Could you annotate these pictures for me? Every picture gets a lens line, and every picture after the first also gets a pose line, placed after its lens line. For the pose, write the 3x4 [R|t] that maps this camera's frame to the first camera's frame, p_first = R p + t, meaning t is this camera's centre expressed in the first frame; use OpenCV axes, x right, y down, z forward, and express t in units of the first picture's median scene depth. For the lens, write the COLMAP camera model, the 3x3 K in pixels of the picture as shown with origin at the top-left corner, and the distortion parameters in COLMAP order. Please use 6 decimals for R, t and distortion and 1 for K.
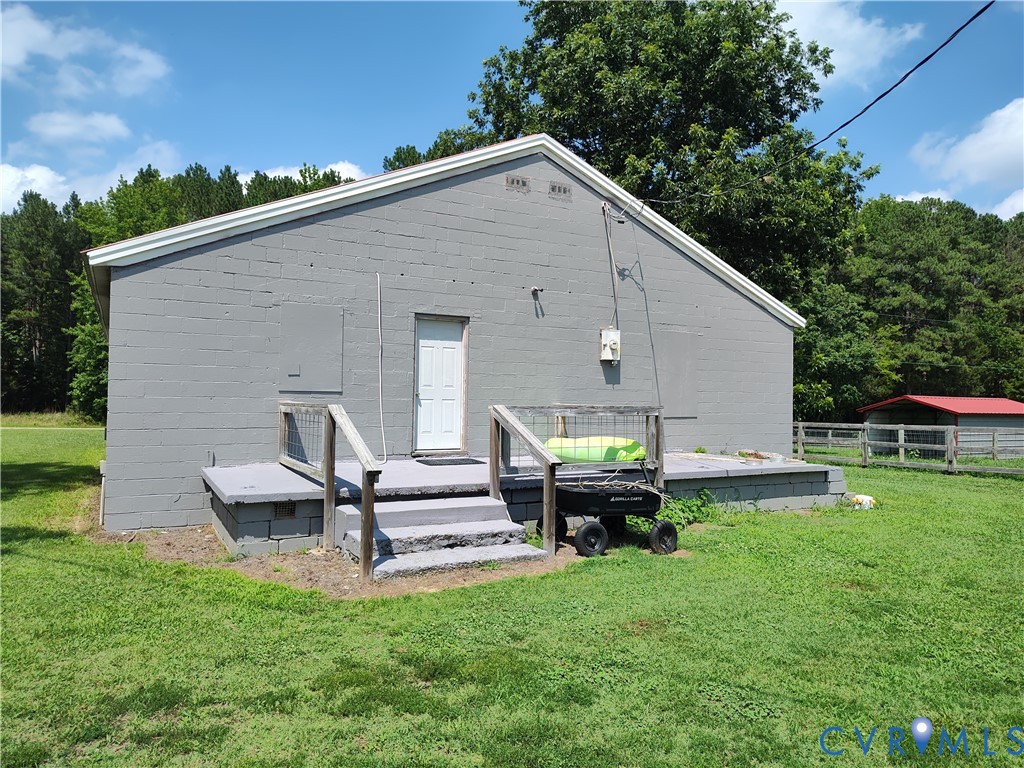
lens RADIAL K [[691.2, 0, 503.2], [0, 691.2, 382.9], [0, 0, 1]] dist [-0.005653, -0.007013]
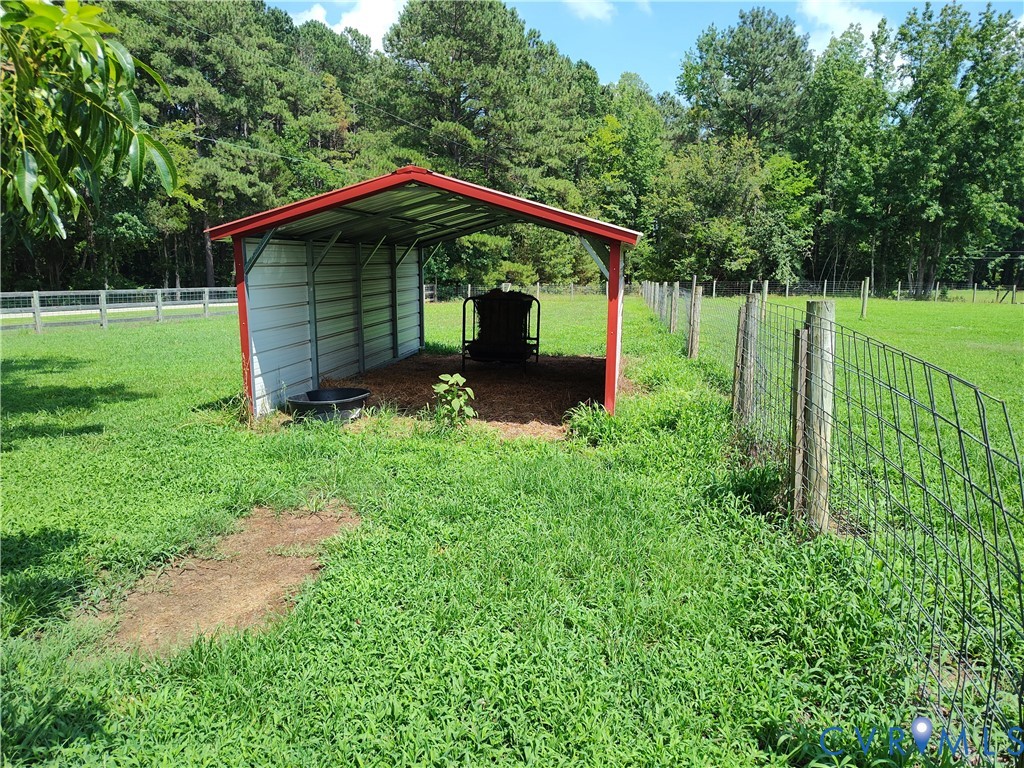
lens RADIAL K [[691.2, 0, 505.5], [0, 691.2, 385.1], [0, 0, 1]] dist [-0.005653, -0.007013]
pose [[0.569376, -0.162129, 0.805931, 0.152919], [-0.023884, 0.976683, 0.213354, 0.012539], [-0.821730, -0.140728, 0.552228, 0.317513]]
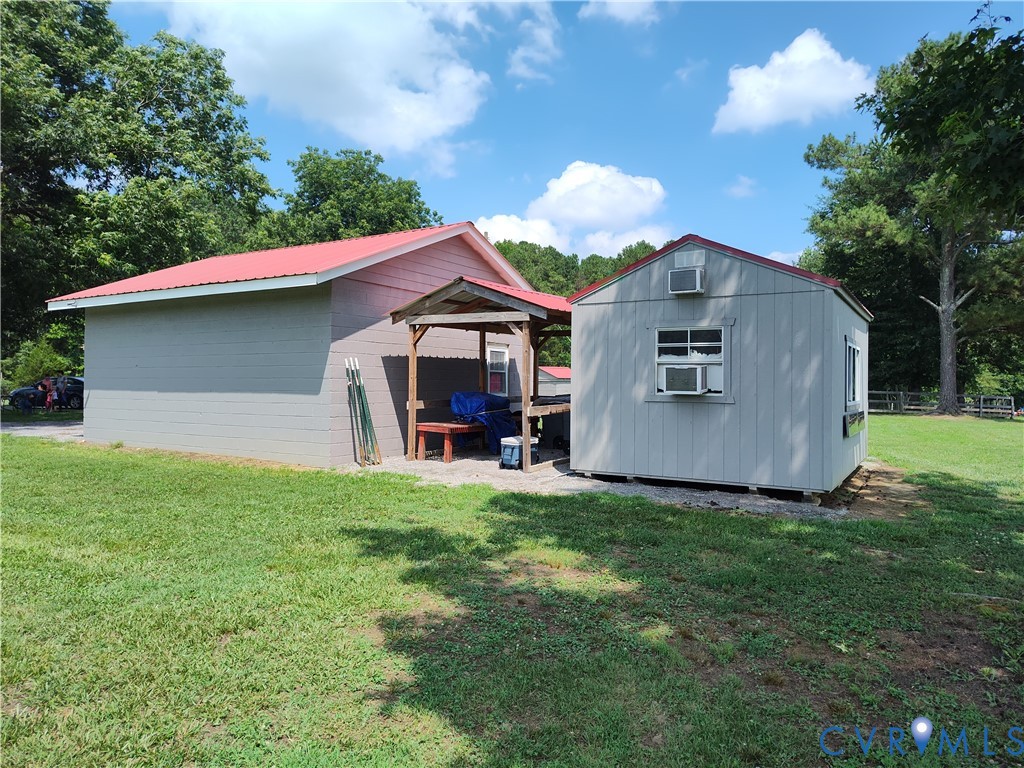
lens RADIAL K [[691.2, 0, 512.2], [0, 691.2, 384.4], [0, 0, 1]] dist [-0.005653, -0.007013]
pose [[0.897745, -0.010171, 0.440397, -0.107979], [-0.005724, 0.999380, 0.034747, -0.015653], [-0.440478, -0.033715, 0.897130, -0.401171]]
